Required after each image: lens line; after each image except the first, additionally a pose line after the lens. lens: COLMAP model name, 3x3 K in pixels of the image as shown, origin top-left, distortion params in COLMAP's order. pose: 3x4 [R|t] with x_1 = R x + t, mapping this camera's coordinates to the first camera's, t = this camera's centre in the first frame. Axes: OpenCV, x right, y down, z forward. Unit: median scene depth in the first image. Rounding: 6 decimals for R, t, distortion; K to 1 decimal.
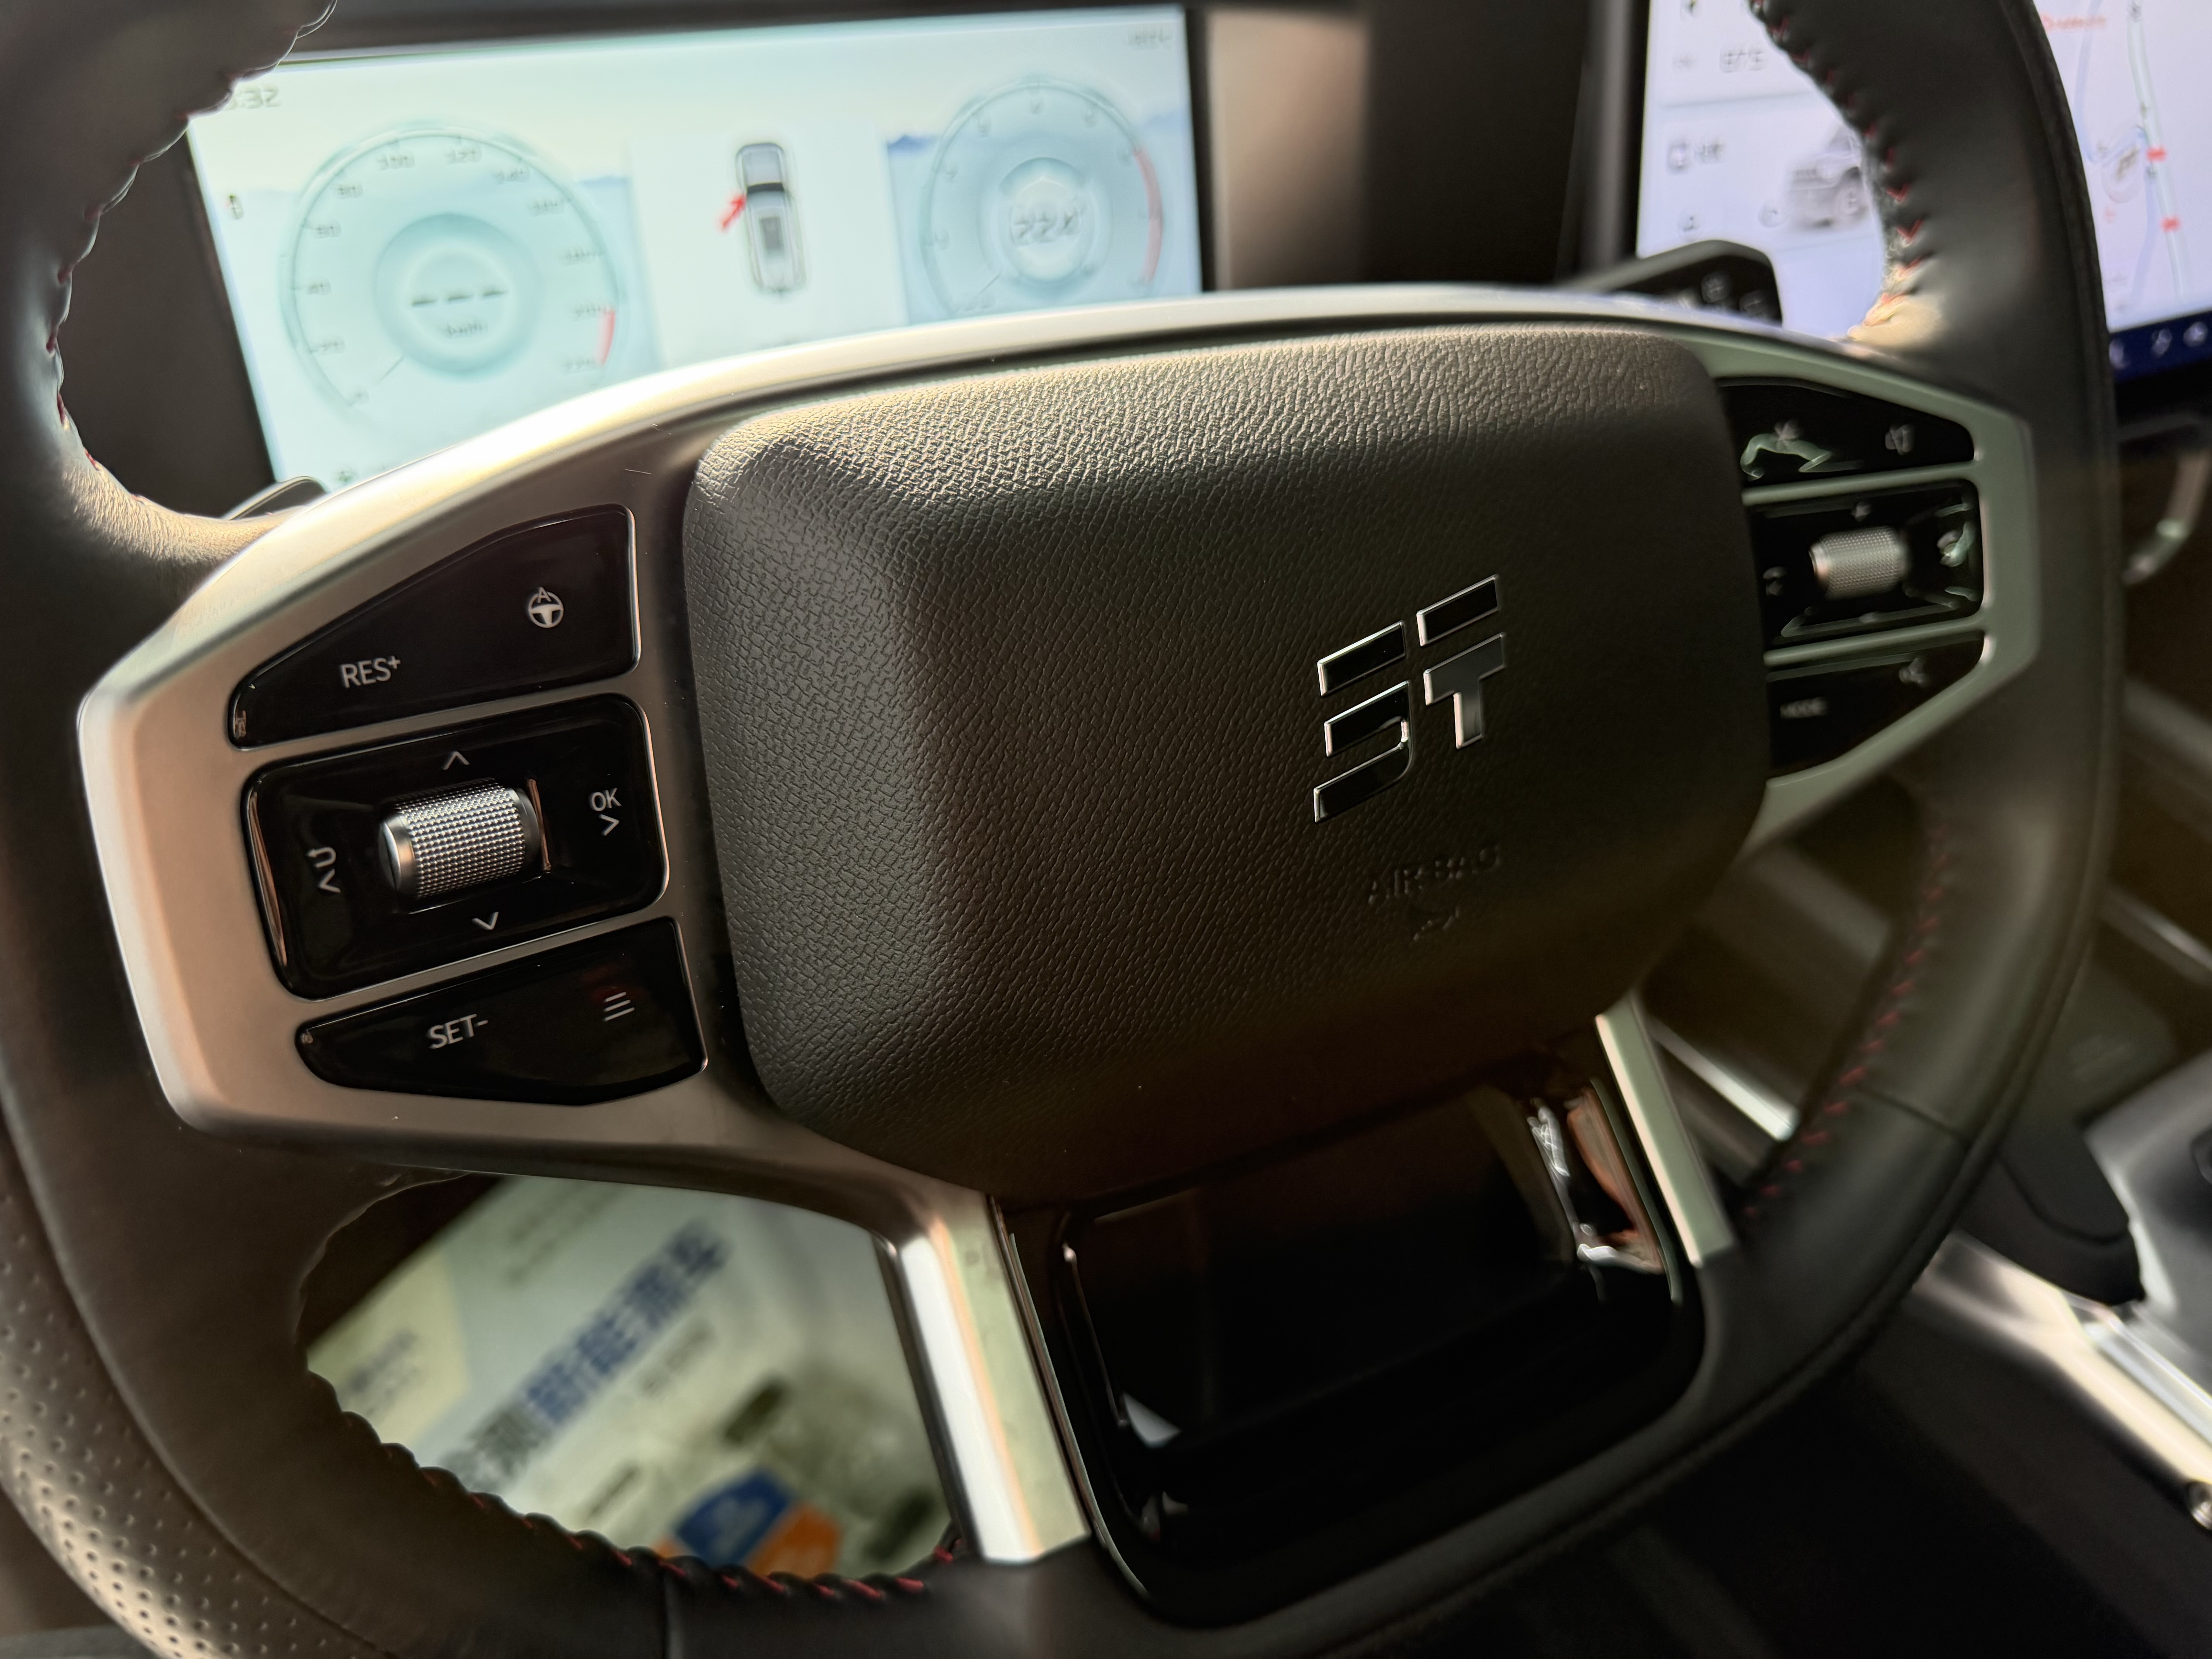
lens RADIAL K [[1706.0, 0, 1107.2], [0, 1706.0, 828.5], [0, 0, 1]] dist [0.008282, 0.000443]
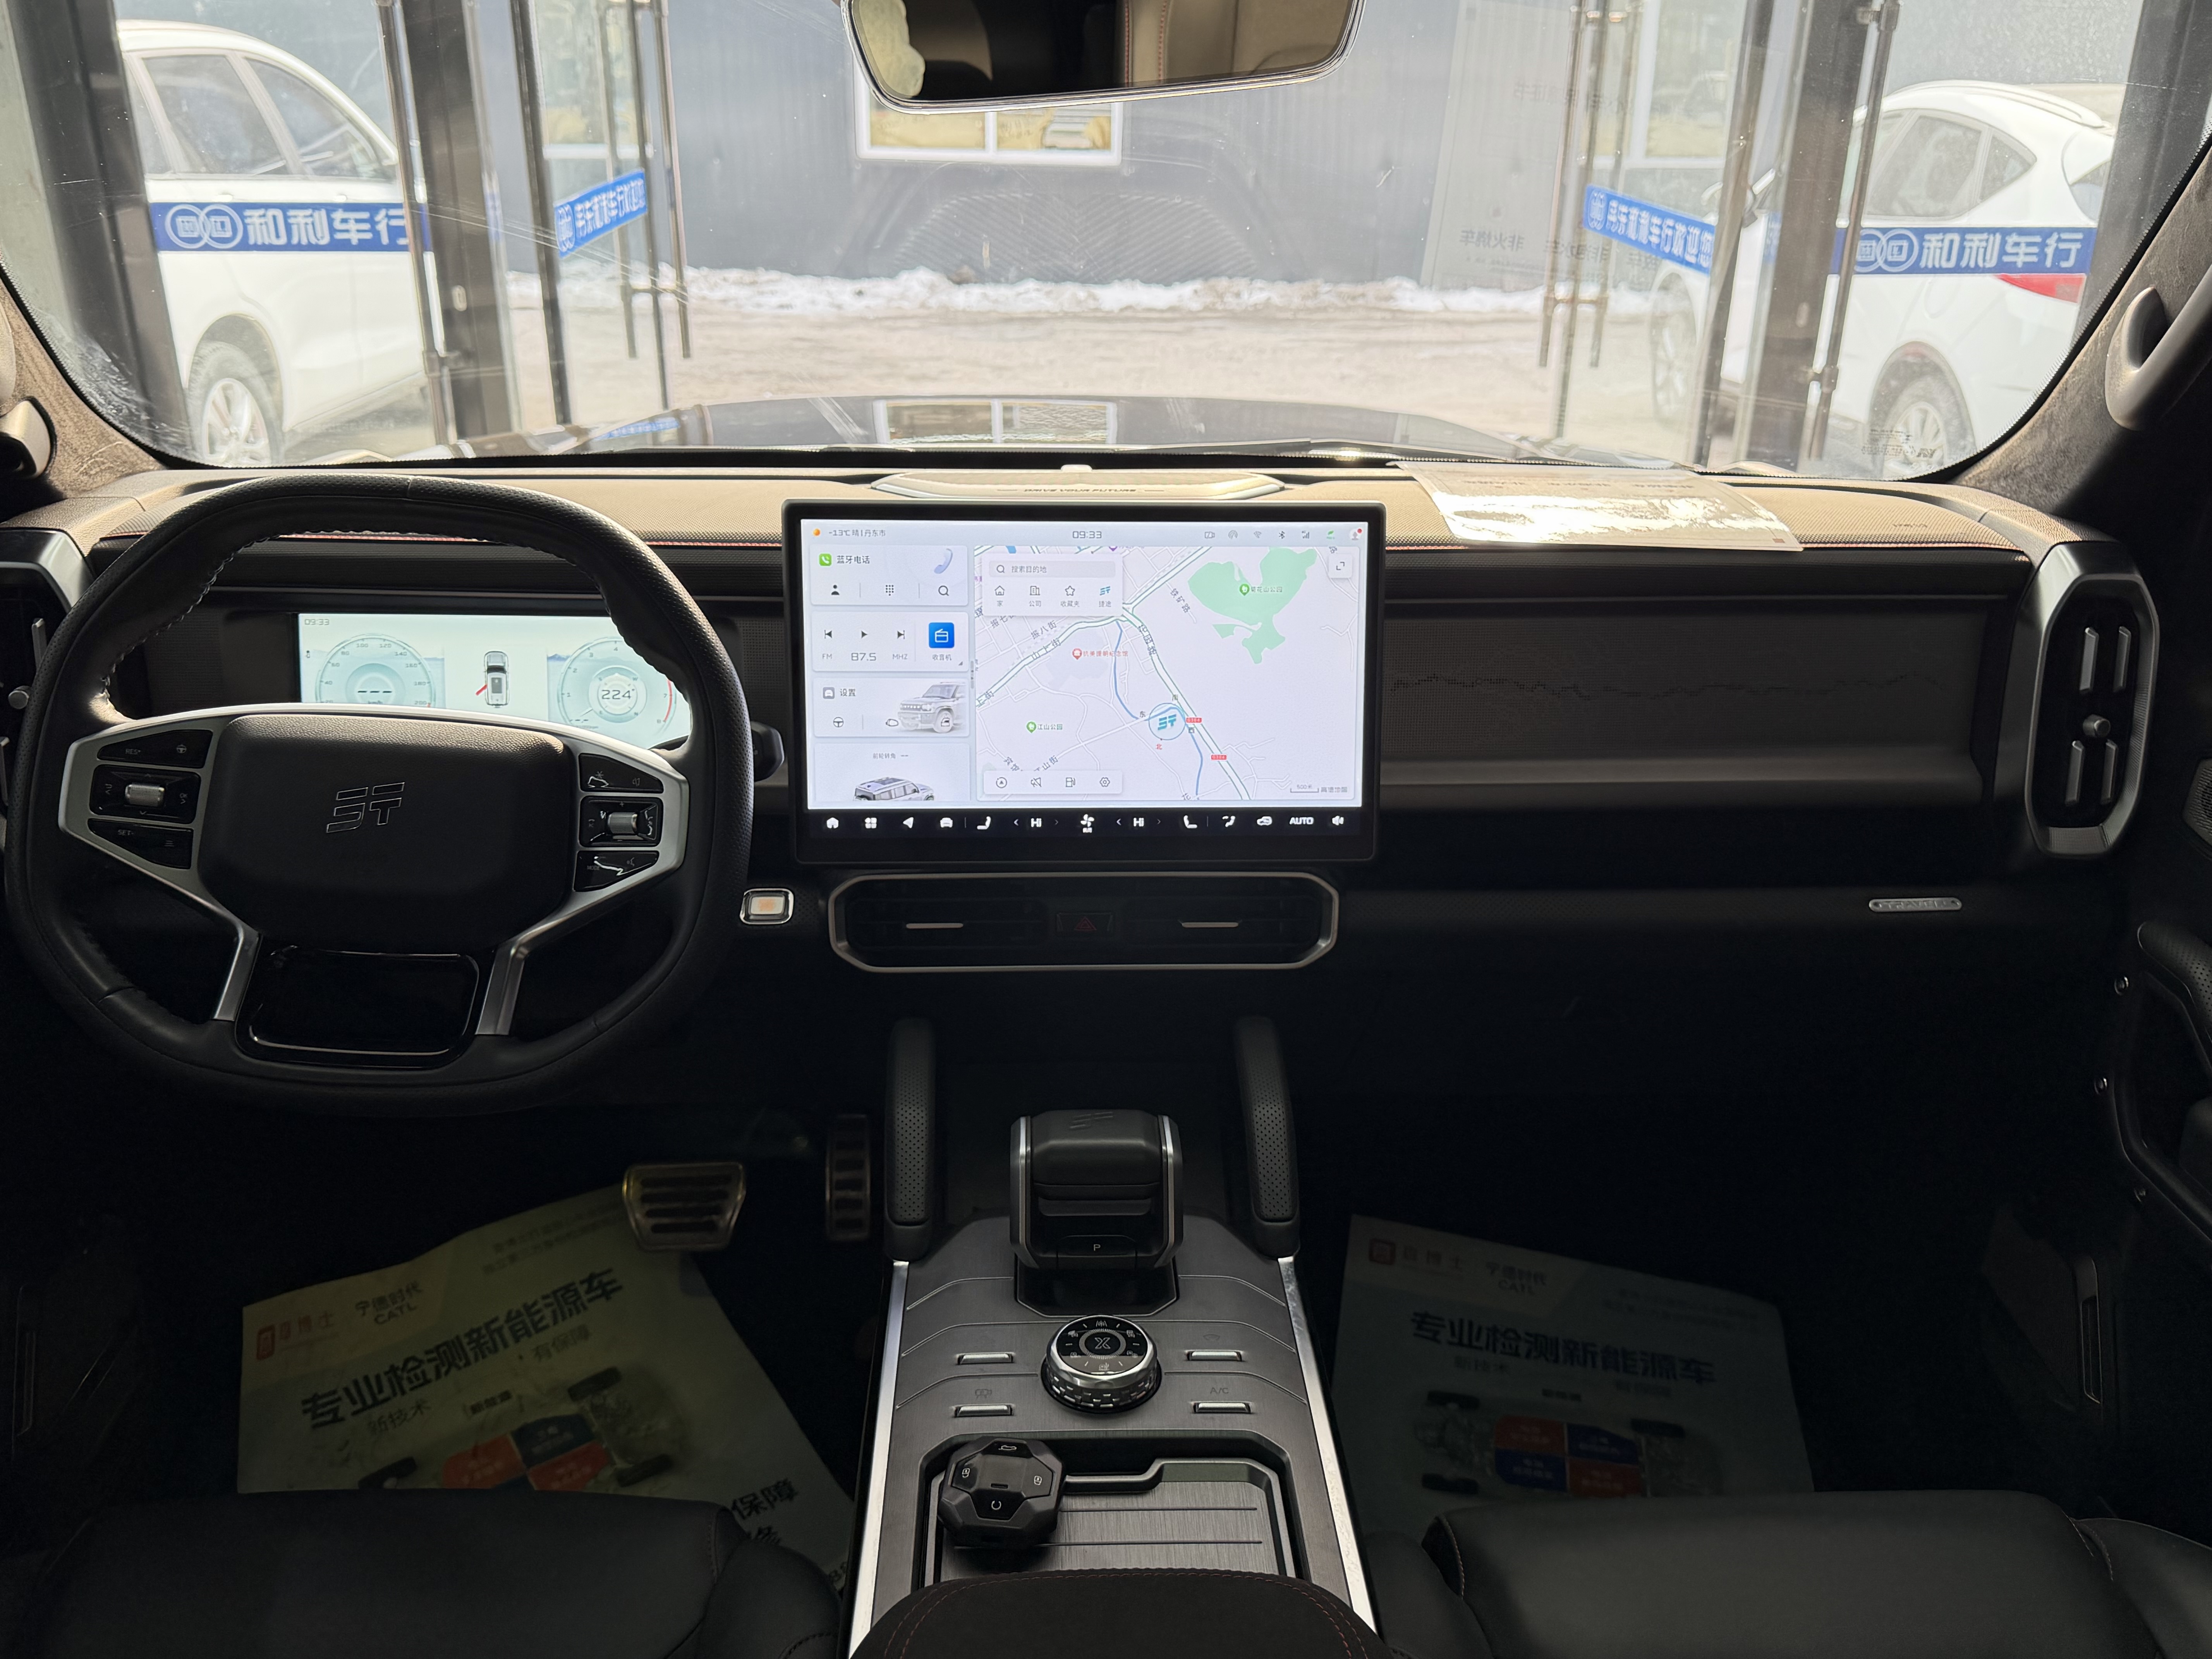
lens RADIAL K [[1824.2, 0, 1117.3], [0, 1824.2, 840.8], [0, 0, 1]] dist [0.062924, -0.090310]
pose [[0.912417, 0.140880, -0.384251, 1.935906], [-0.239956, 0.944726, -0.223414, 0.300713], [0.331537, 0.296050, 0.895789, -1.226961]]
